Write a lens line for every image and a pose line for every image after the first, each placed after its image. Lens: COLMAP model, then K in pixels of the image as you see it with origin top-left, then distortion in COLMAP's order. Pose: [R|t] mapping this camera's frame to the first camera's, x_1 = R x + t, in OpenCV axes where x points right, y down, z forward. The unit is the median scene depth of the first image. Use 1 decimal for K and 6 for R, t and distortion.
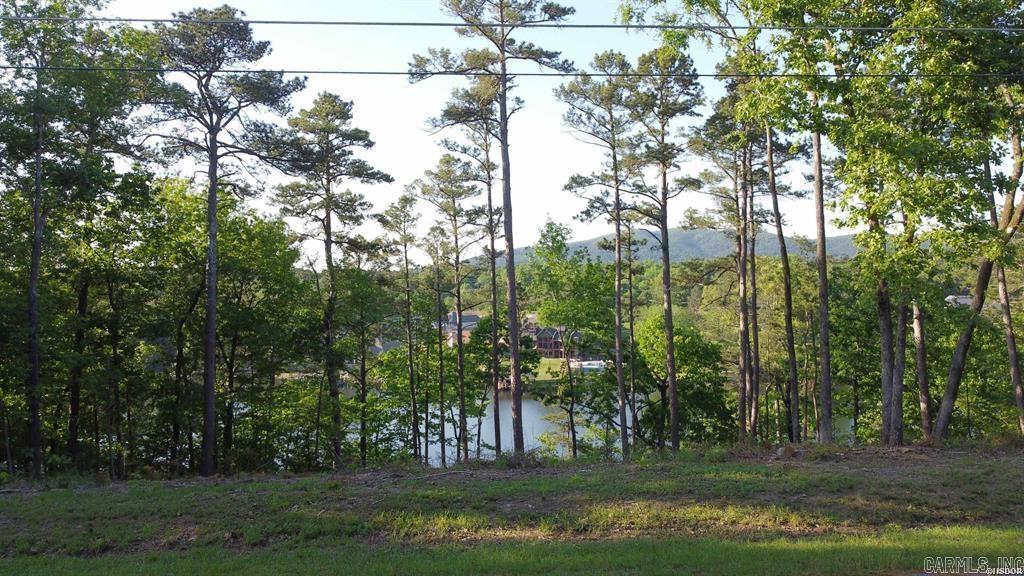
lens RADIAL K [[783.6, 0, 512.0], [0, 783.6, 288.0], [0, 0, 1]] dist [0.004084, -0.005408]
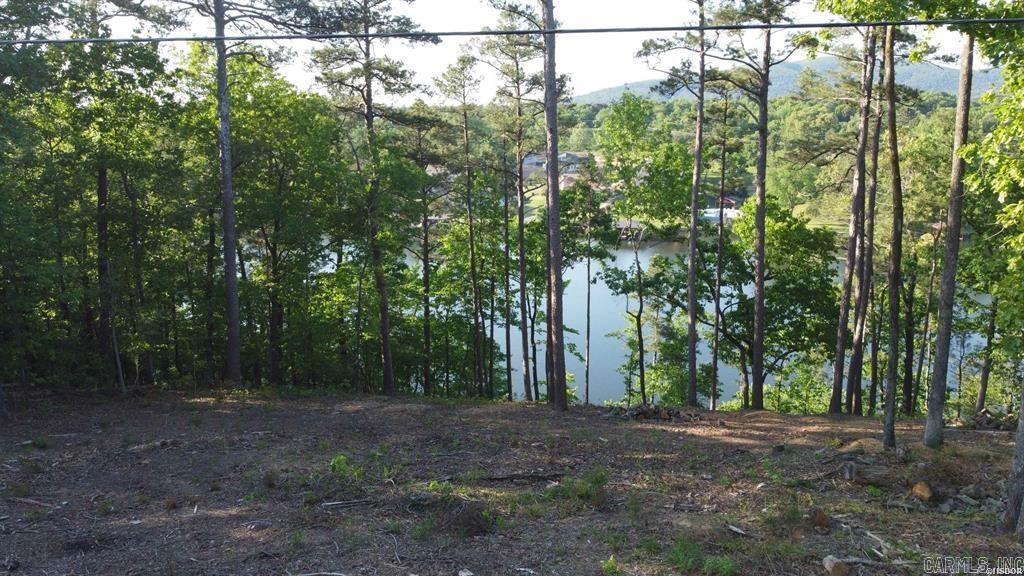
lens RADIAL K [[783.6, 0, 512.0], [0, 783.6, 288.0], [0, 0, 1]] dist [0.004084, -0.005408]
pose [[0.988797, 0.036542, -0.144724, 0.056944], [-0.006243, 0.978846, 0.204503, -0.049563], [0.149136, -0.201309, 0.968108, 0.133274]]
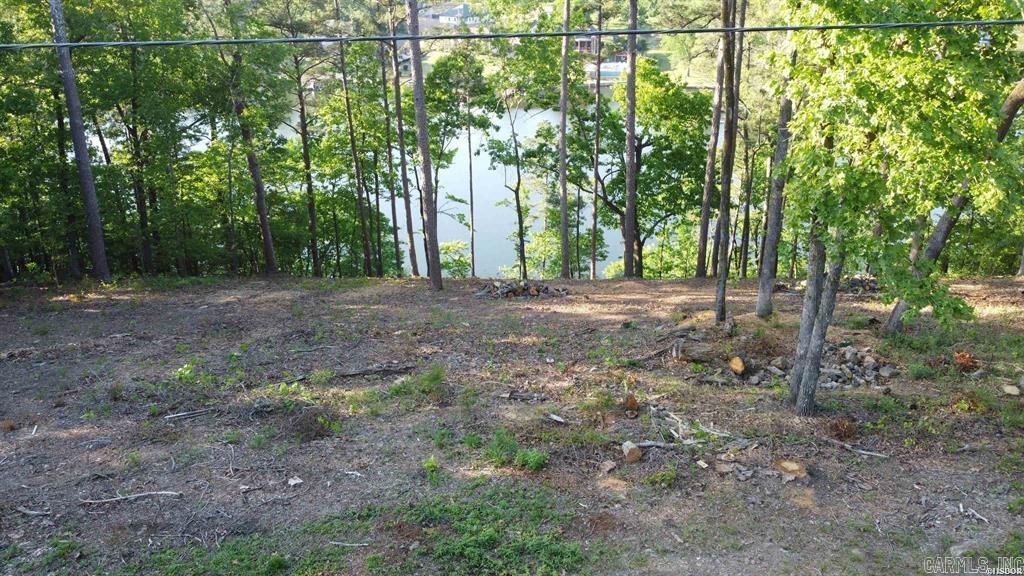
lens RADIAL K [[783.6, 0, 512.0], [0, 783.6, 288.0], [0, 0, 1]] dist [0.004084, -0.005408]
pose [[0.999644, 0.012229, -0.023697, 0.089176], [-0.002444, 0.926930, 0.375226, -0.070181], [0.026554, -0.375035, 0.926630, 0.135327]]
